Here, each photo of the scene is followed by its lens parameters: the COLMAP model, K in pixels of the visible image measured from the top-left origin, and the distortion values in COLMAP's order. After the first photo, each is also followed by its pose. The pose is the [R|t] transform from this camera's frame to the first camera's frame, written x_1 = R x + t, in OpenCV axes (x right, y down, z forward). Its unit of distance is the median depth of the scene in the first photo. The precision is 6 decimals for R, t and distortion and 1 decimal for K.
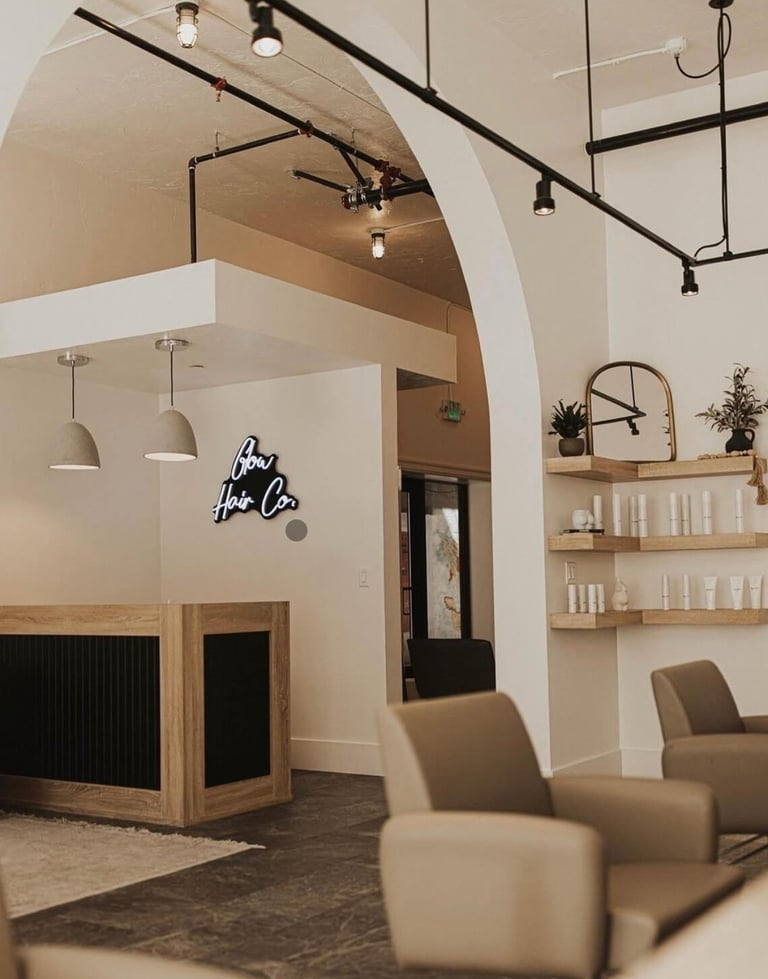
lens RADIAL K [[1236.4, 0, 391.3], [0, 1236.4, 498.0], [0, 0, 1]] dist [0.000544, 0.000000]
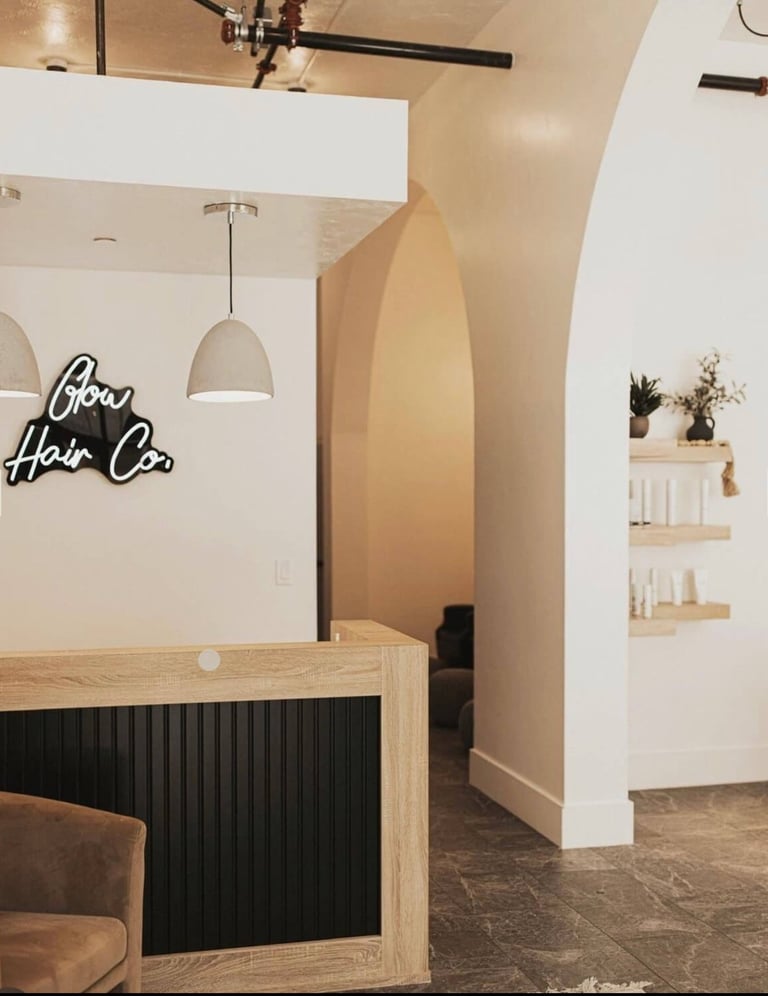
lens RADIAL K [[1247.0, 0, 408.6], [0, 1247.0, 527.3], [0, 0, 1]] dist [-0.003525, 0.000000]
pose [[0.664199, 0.000450, 0.747555, -0.581739], [-0.064828, 0.996267, 0.056999, -0.009648], [-0.744739, -0.086321, 0.661749, 0.513584]]
